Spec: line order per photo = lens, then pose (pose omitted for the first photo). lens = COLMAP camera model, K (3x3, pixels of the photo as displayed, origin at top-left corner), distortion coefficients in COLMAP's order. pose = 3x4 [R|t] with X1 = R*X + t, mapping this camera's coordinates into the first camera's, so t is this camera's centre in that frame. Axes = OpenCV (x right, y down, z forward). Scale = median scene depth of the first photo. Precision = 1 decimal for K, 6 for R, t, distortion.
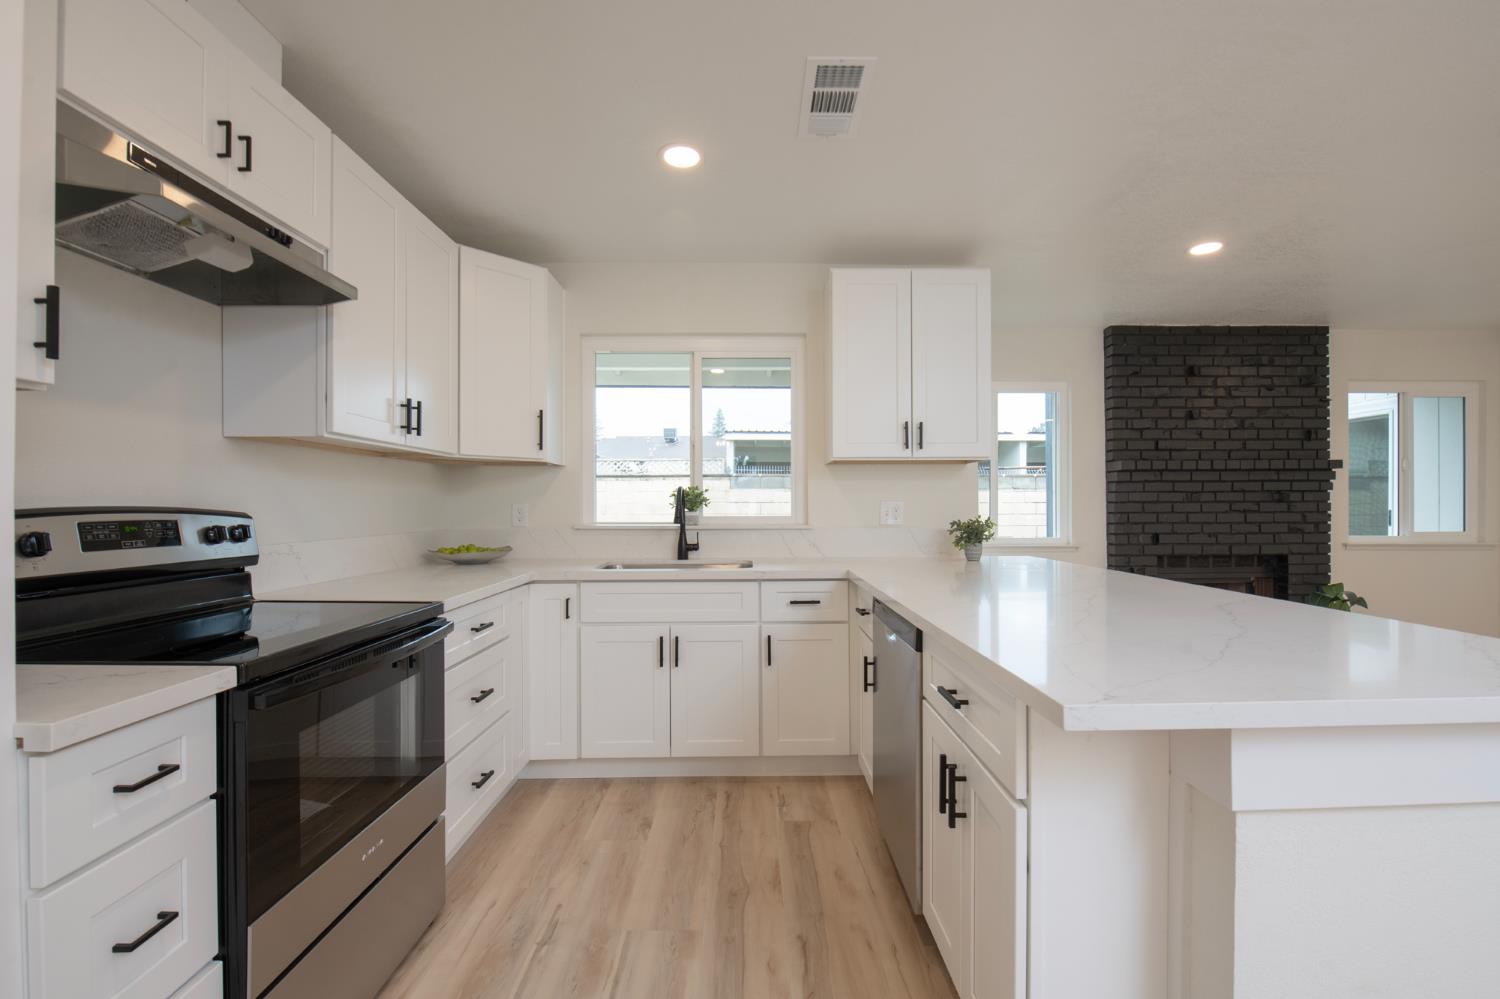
lens RADIAL K [[648.8, 0, 756.5], [0, 648.8, 504.7], [0, 0, 1]] dist [-0.009819, -0.000377]
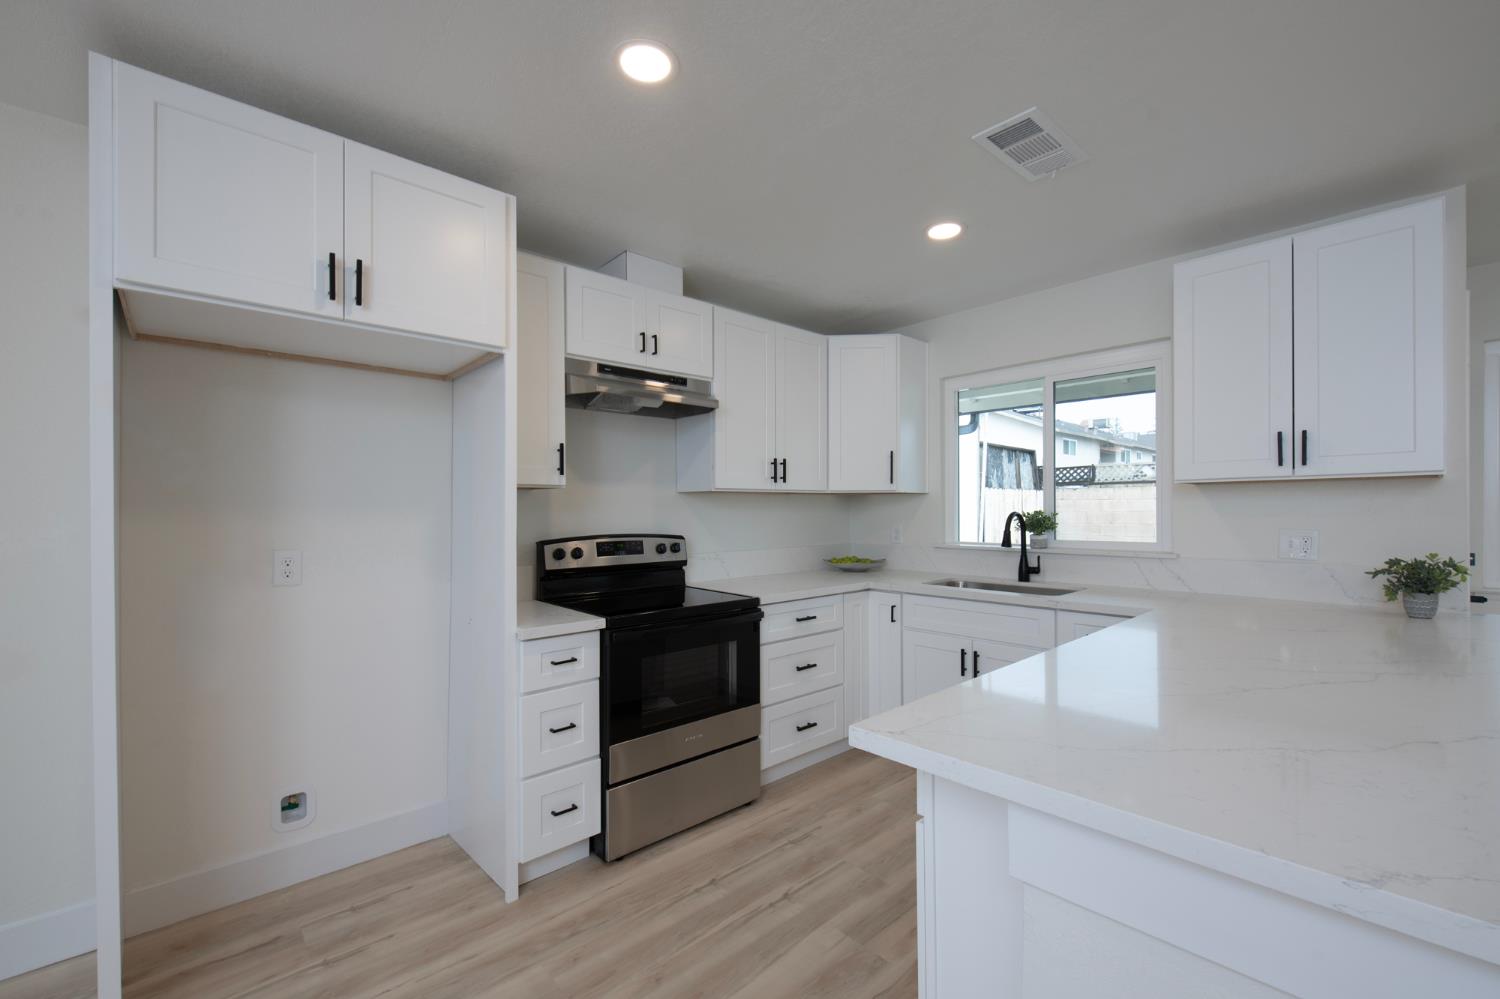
lens RADIAL K [[627.1, 0, 750.1], [0, 627.1, 508.5], [0, 0, 1]] dist [-0.000126, -0.000105]
pose [[0.662334, -0.002721, -0.749204, 0.350251], [0.004906, 0.999988, 0.000705, -0.035314], [0.749193, -0.004142, 0.662339, 0.003579]]
